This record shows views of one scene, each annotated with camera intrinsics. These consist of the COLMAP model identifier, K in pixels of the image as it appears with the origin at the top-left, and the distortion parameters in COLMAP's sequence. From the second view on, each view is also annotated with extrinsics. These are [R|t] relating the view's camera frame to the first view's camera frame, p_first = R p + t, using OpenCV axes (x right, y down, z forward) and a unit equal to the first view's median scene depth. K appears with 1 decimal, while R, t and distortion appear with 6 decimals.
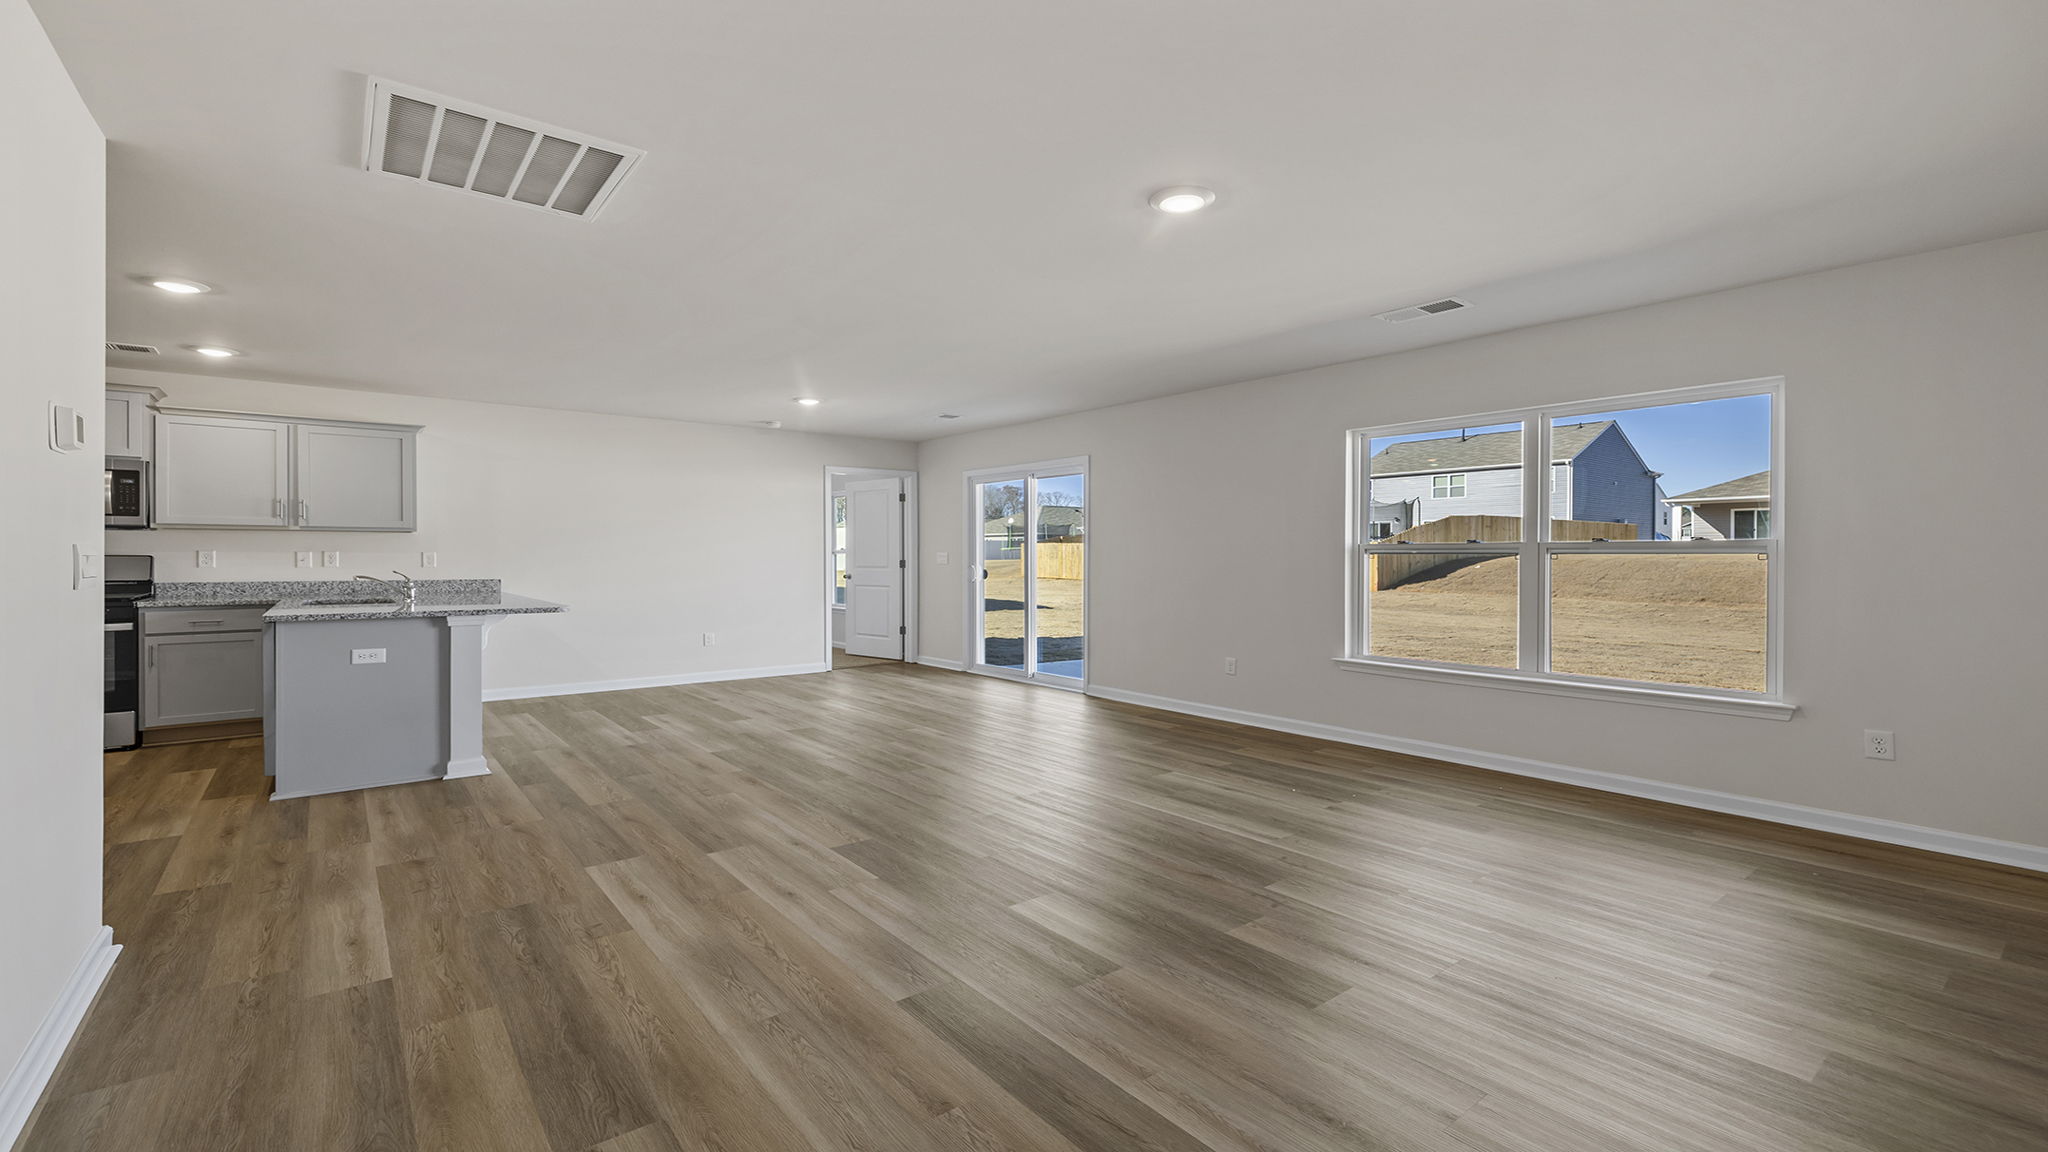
lens RADIAL K [[874.9, 0, 1010.0], [0, 874.9, 552.8], [0, 0, 1]] dist [0.000770, 0.000302]
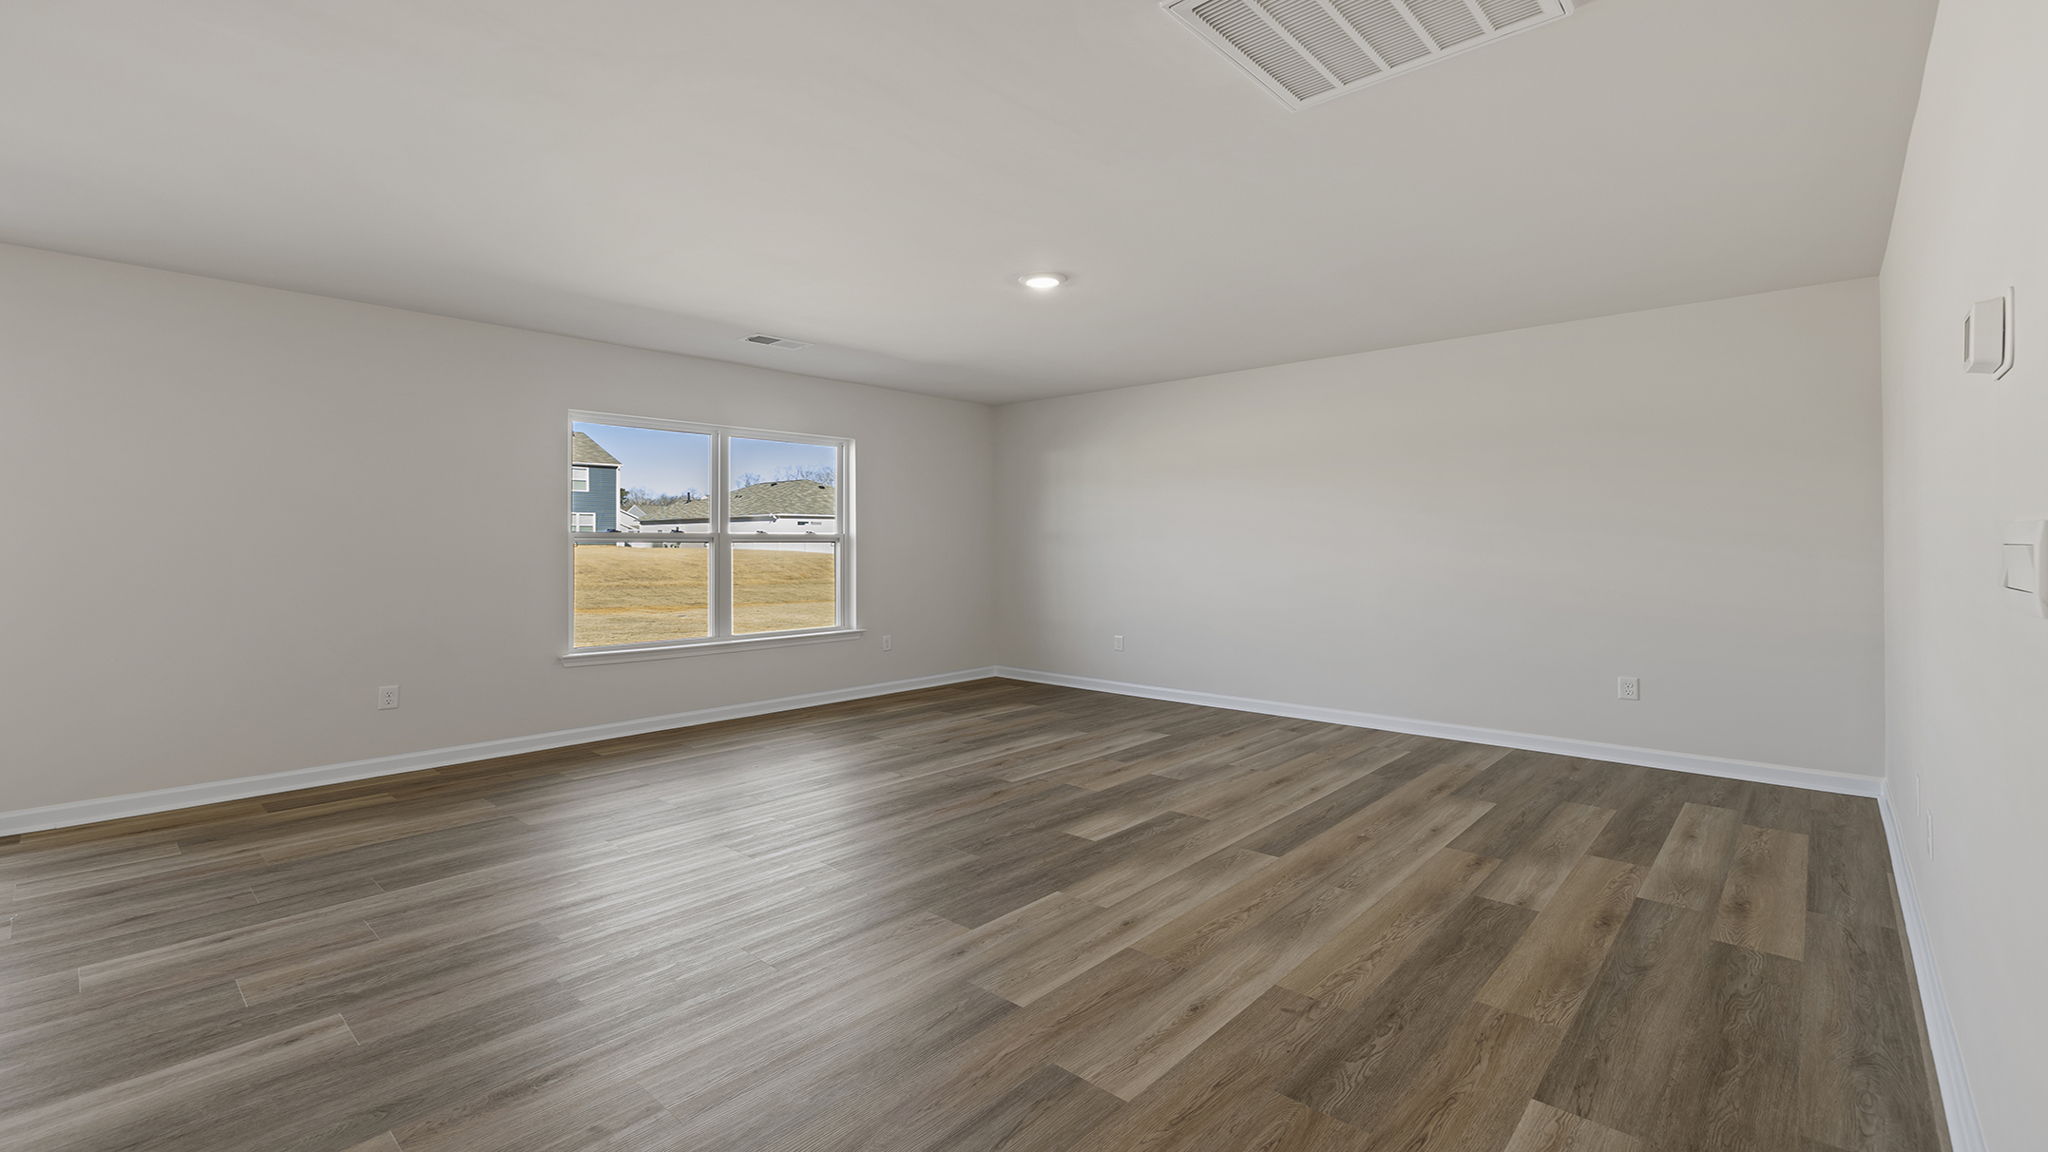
lens RADIAL K [[874.9, 0, 1005.0], [0, 874.9, 521.7], [0, 0, 1]] dist [0.000770, 0.000302]
pose [[-0.159593, 0.025541, 0.986853, -0.647981], [-0.003966, 0.999641, -0.026513, 0.002647], [-0.987175, -0.008145, -0.159434, 0.732041]]
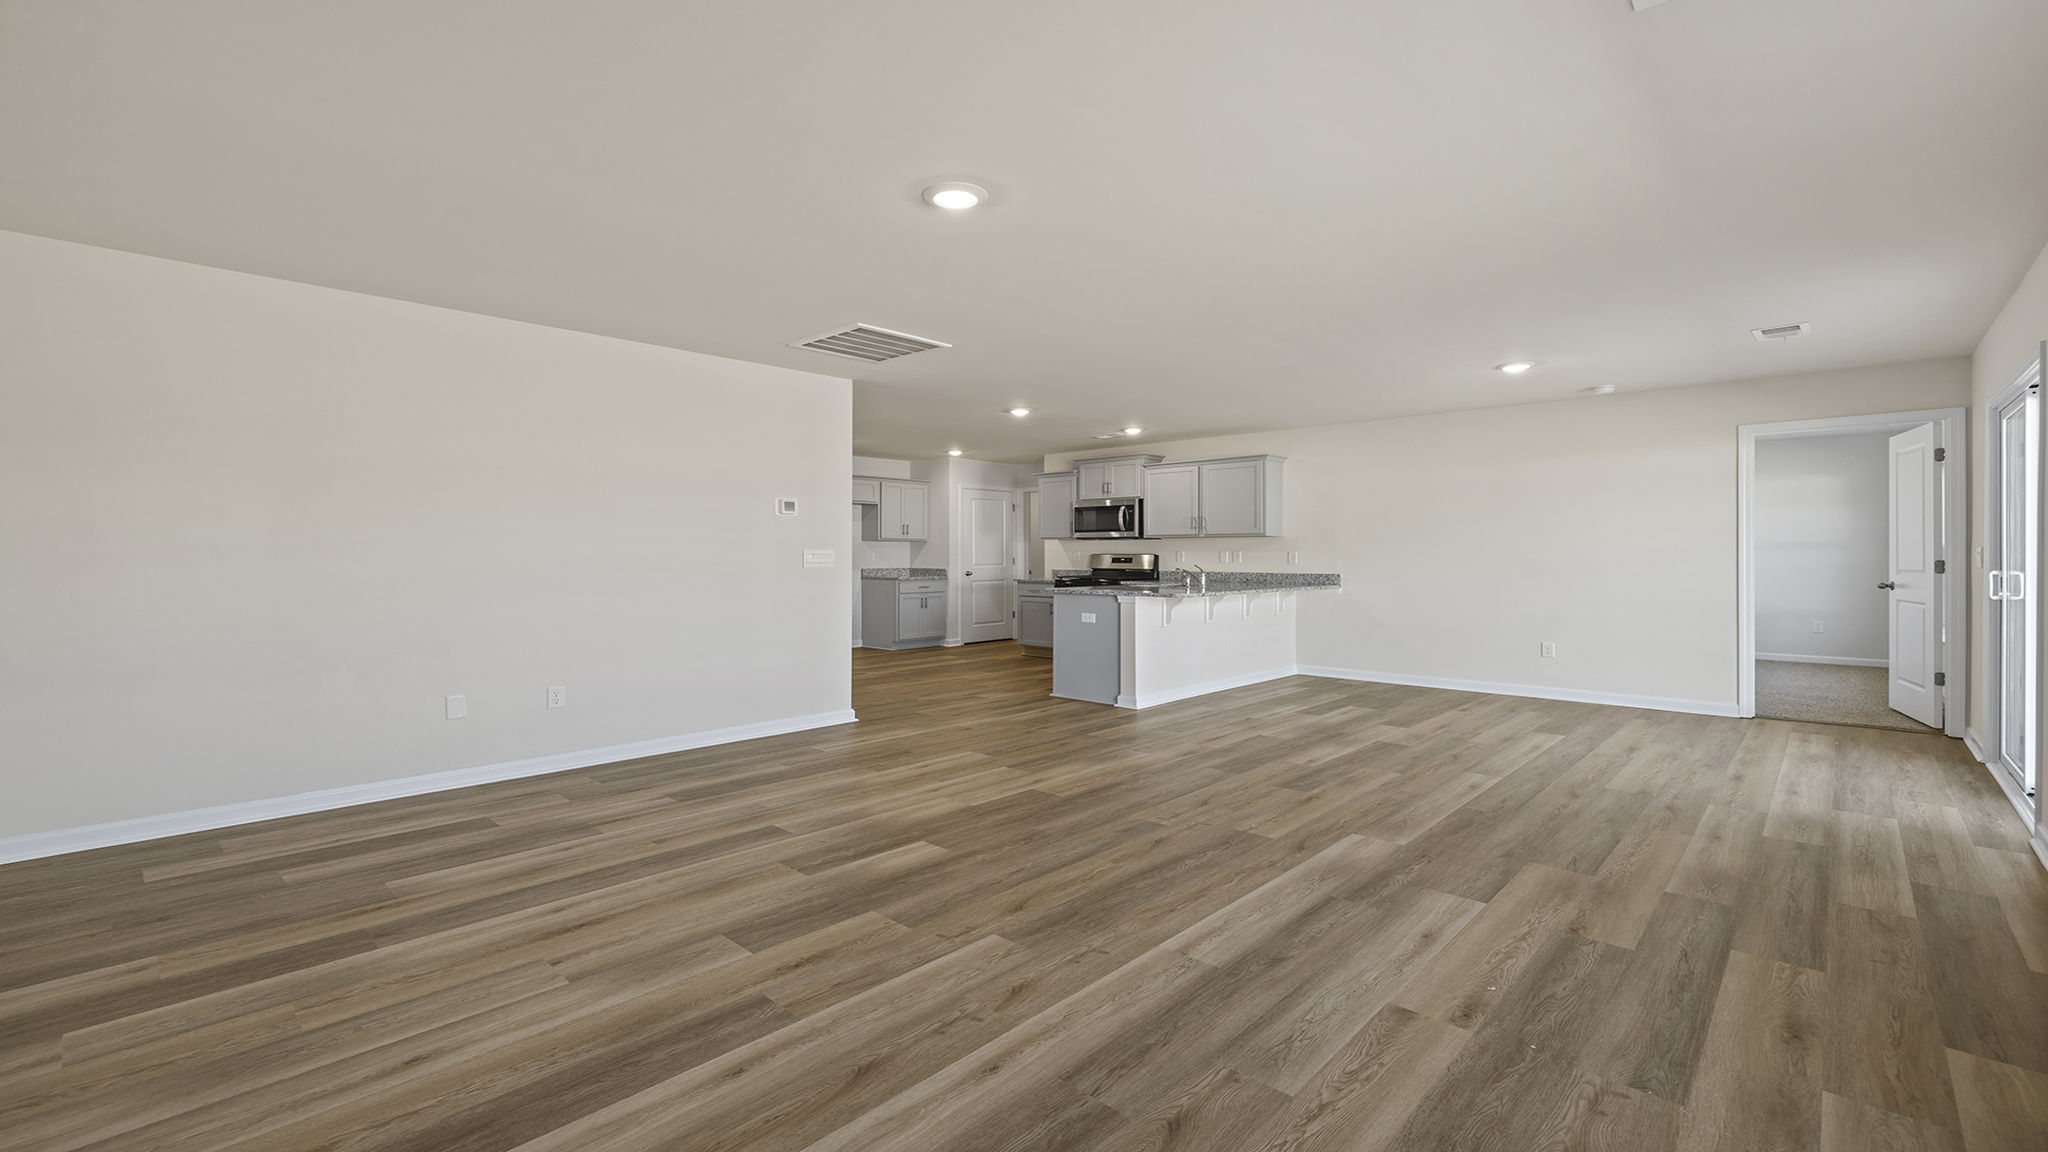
lens RADIAL K [[874.9, 0, 1003.9], [0, 874.9, 570.1], [0, 0, 1]] dist [0.000770, 0.000302]
pose [[0.140405, 0.016263, -0.989961, 0.678321], [0.004888, 0.999842, 0.017118, 0.003343], [0.990082, -0.007242, 0.140303, 0.526505]]
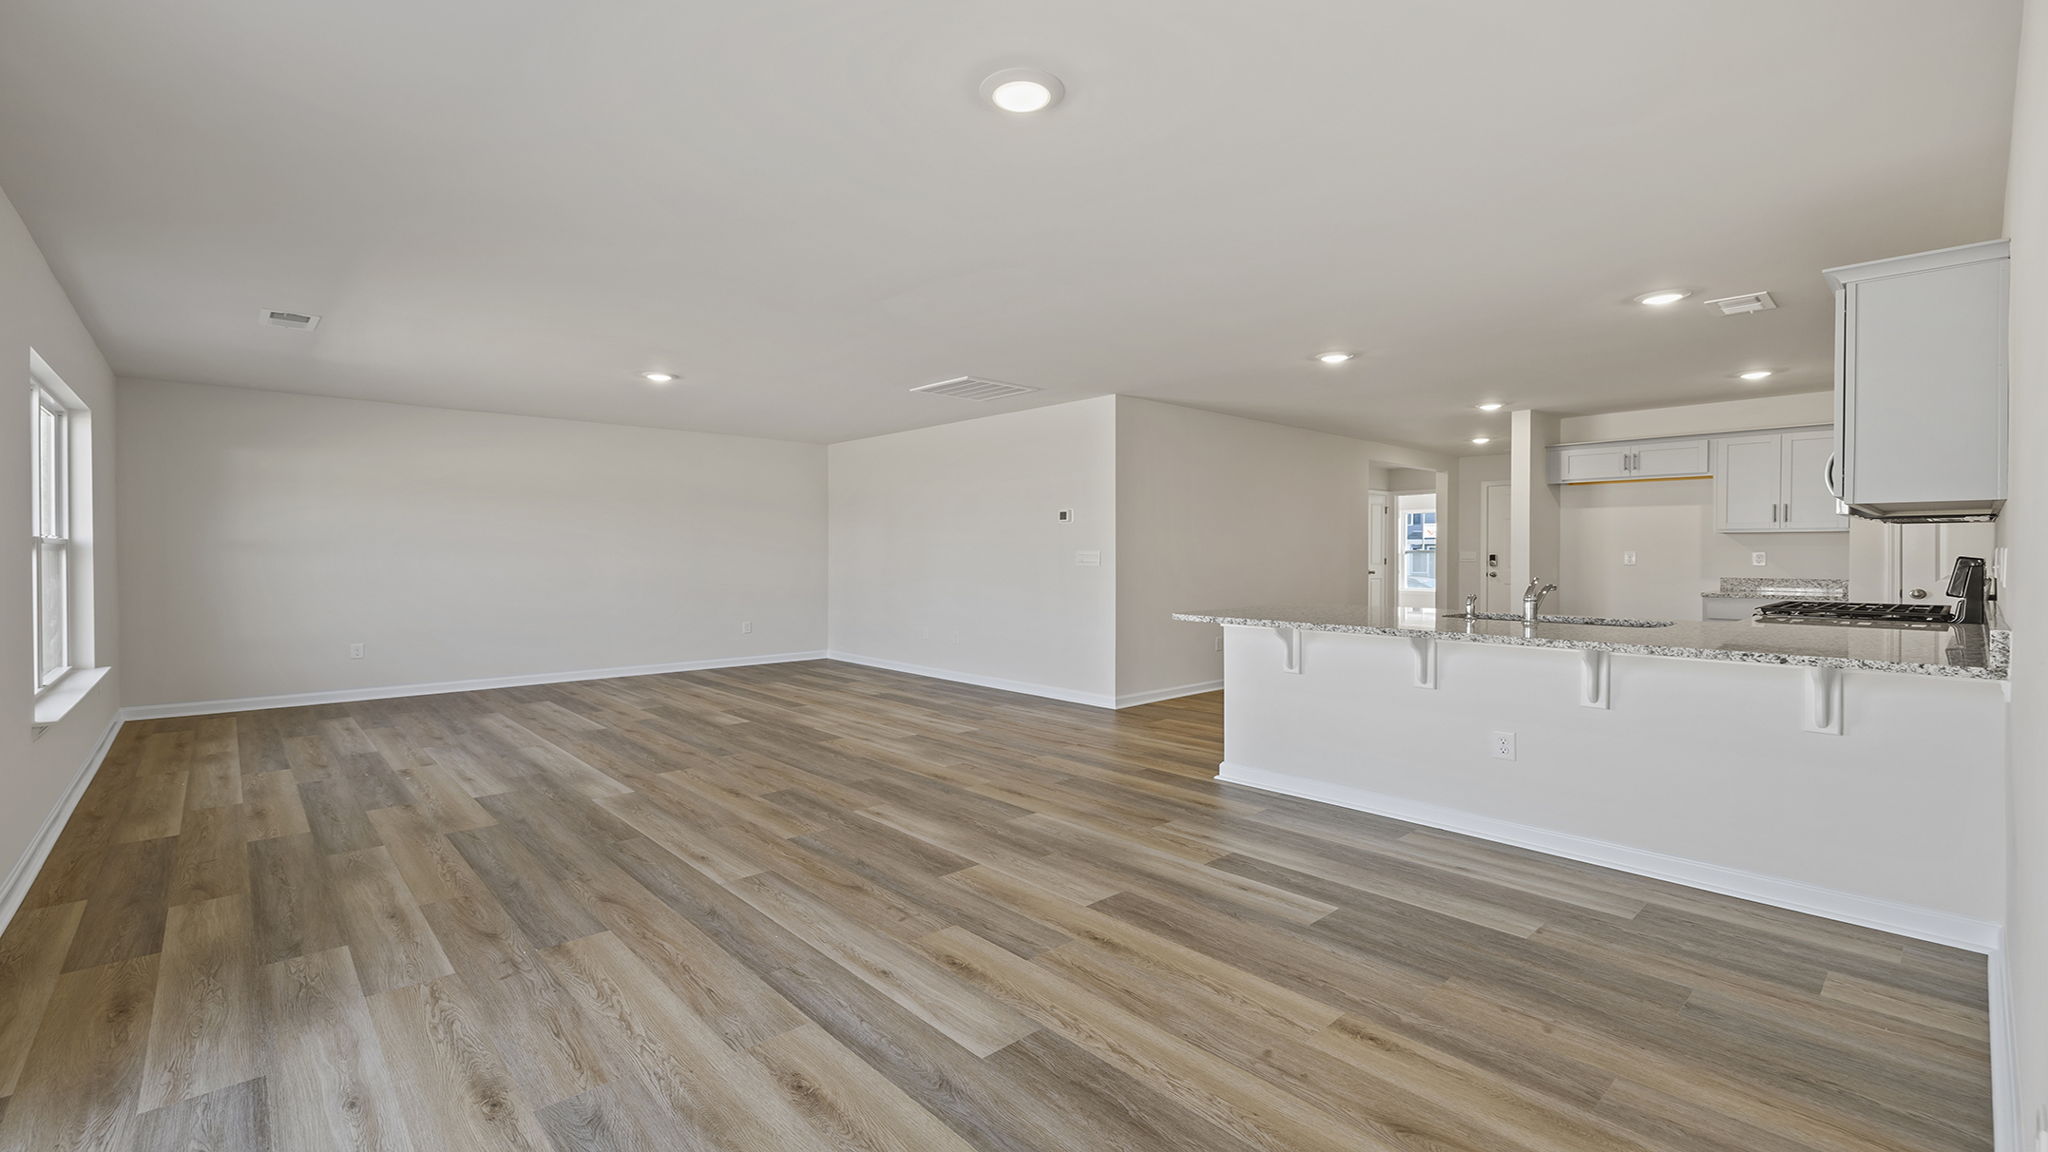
lens RADIAL K [[874.9, 0, 1007.0], [0, 874.9, 567.7], [0, 0, 1]] dist [0.000770, 0.000302]
pose [[-0.997959, -0.001392, -0.063847, -0.265956], [-0.002081, 0.999940, 0.010724, 0.005955], [0.063828, 0.010835, -0.997902, 1.740406]]
